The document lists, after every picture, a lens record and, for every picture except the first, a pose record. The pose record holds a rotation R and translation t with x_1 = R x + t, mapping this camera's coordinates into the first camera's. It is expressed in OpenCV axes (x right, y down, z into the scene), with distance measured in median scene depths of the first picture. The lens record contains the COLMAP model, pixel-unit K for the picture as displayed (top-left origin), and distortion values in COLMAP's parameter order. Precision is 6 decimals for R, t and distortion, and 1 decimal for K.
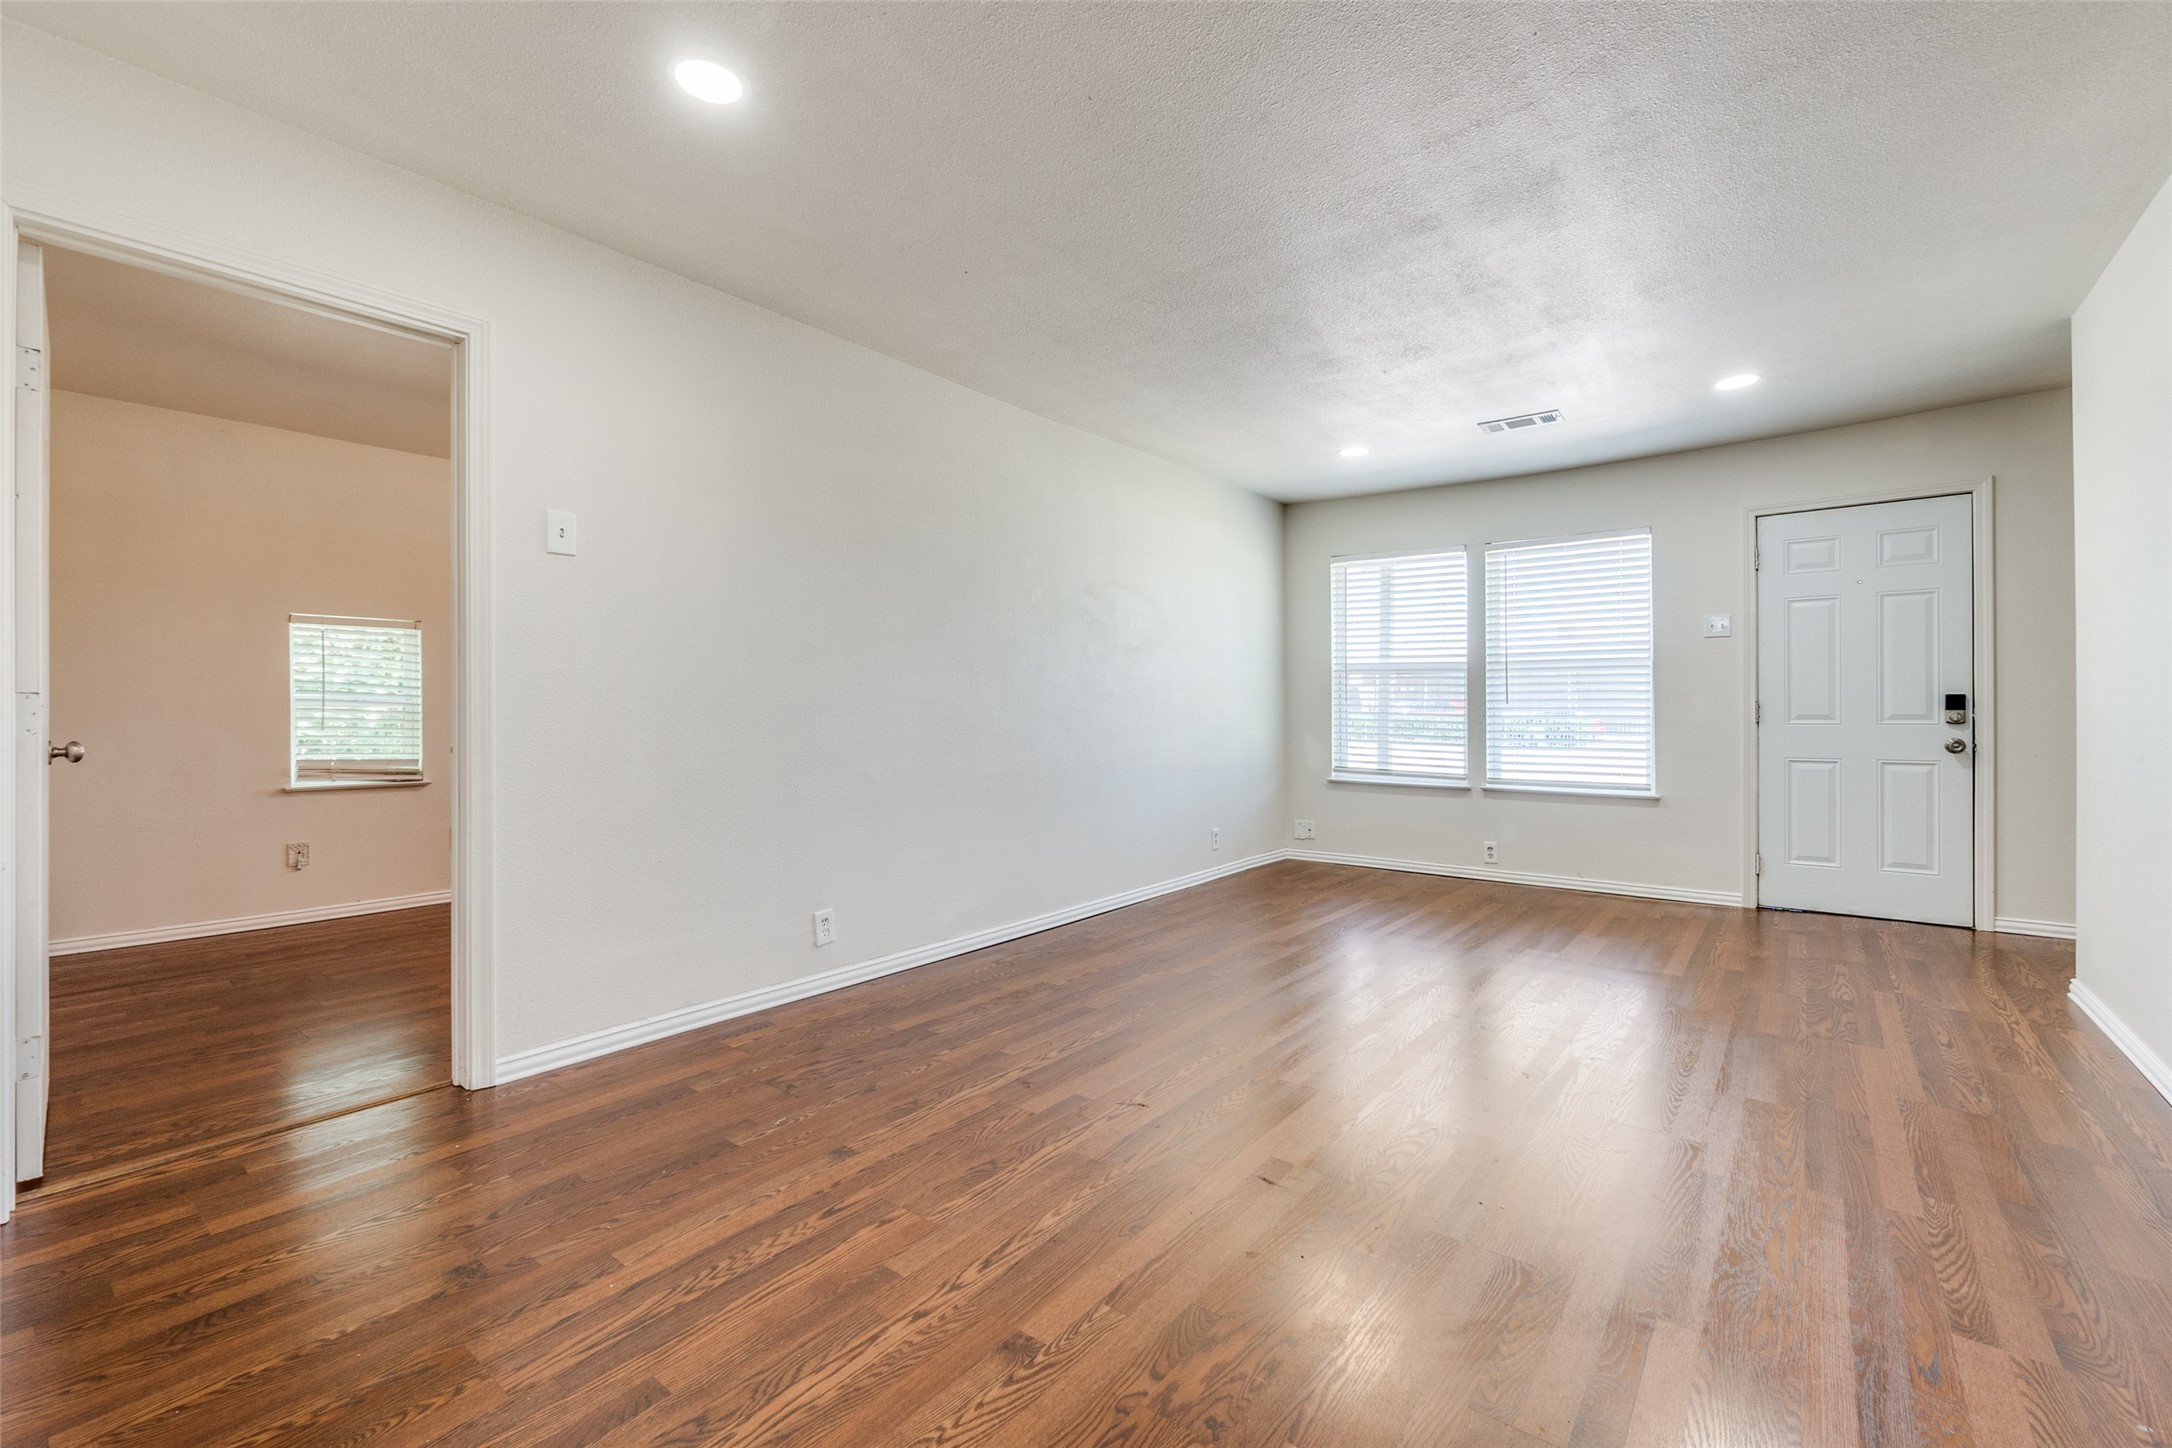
lens RADIAL K [[908.3, 0, 1046.8], [0, 908.3, 718.6], [0, 0, 1]] dist [-0.019578, 0.000335]
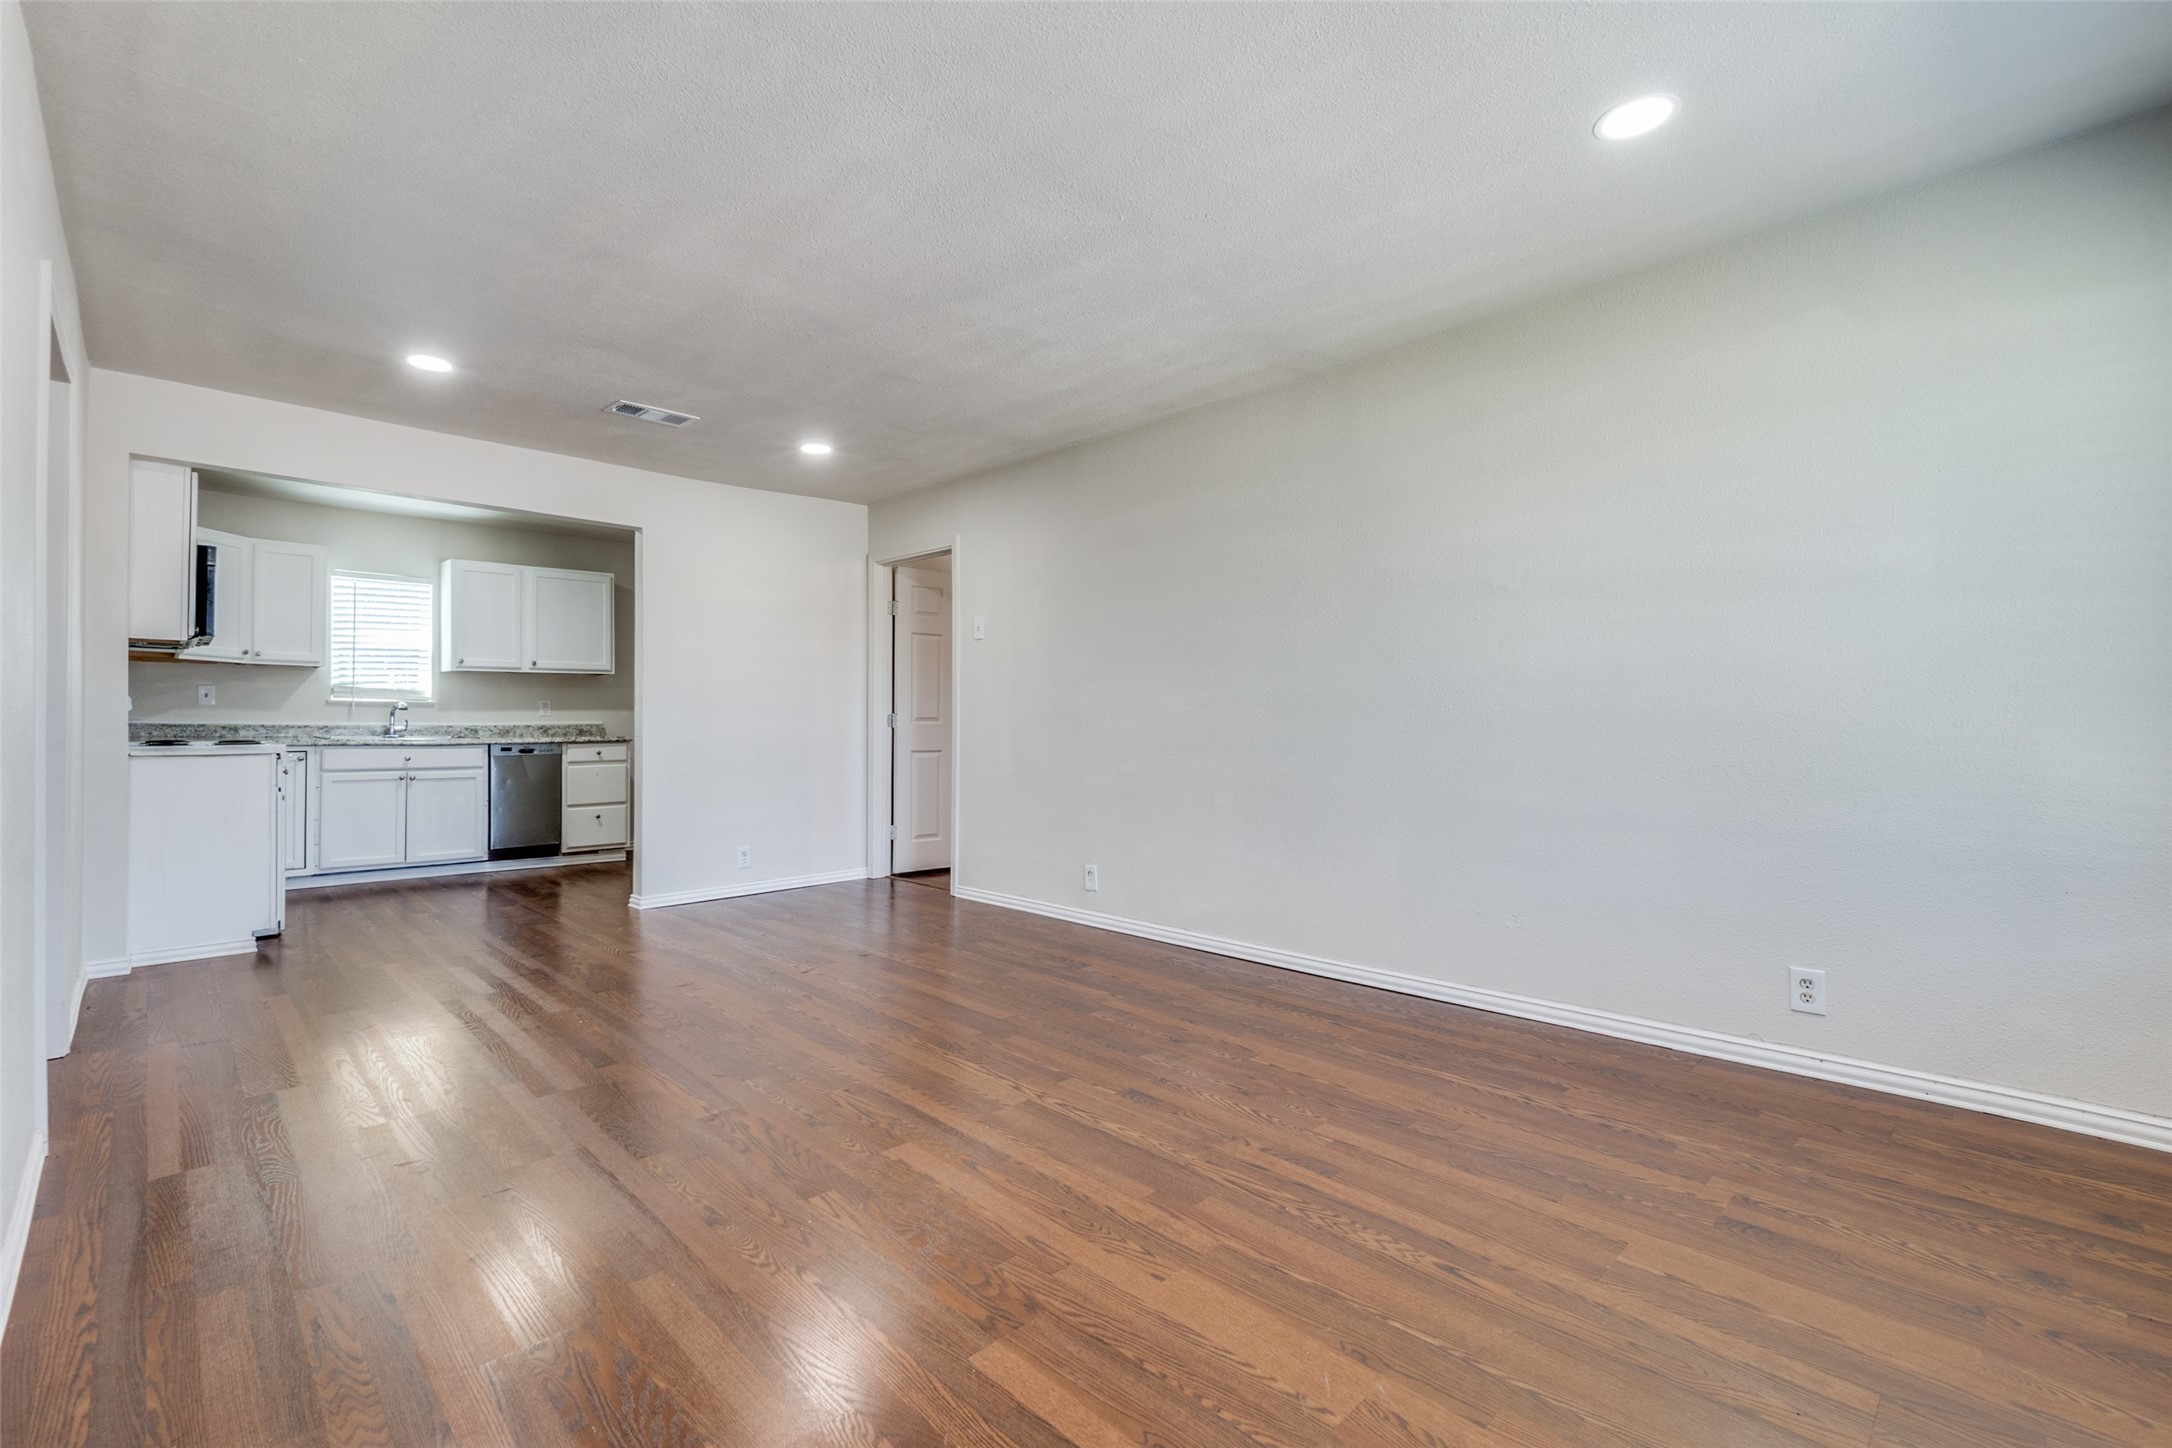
lens RADIAL K [[951.5, 0, 1071.0], [0, 951.5, 716.6], [0, 0, 1]] dist [0.001286, 0.000242]
pose [[-0.113750, -0.001744, -0.993508, 0.800971], [-0.001778, 0.999997, -0.001552, -0.006751], [0.993508, 0.001590, -0.113753, 0.772218]]
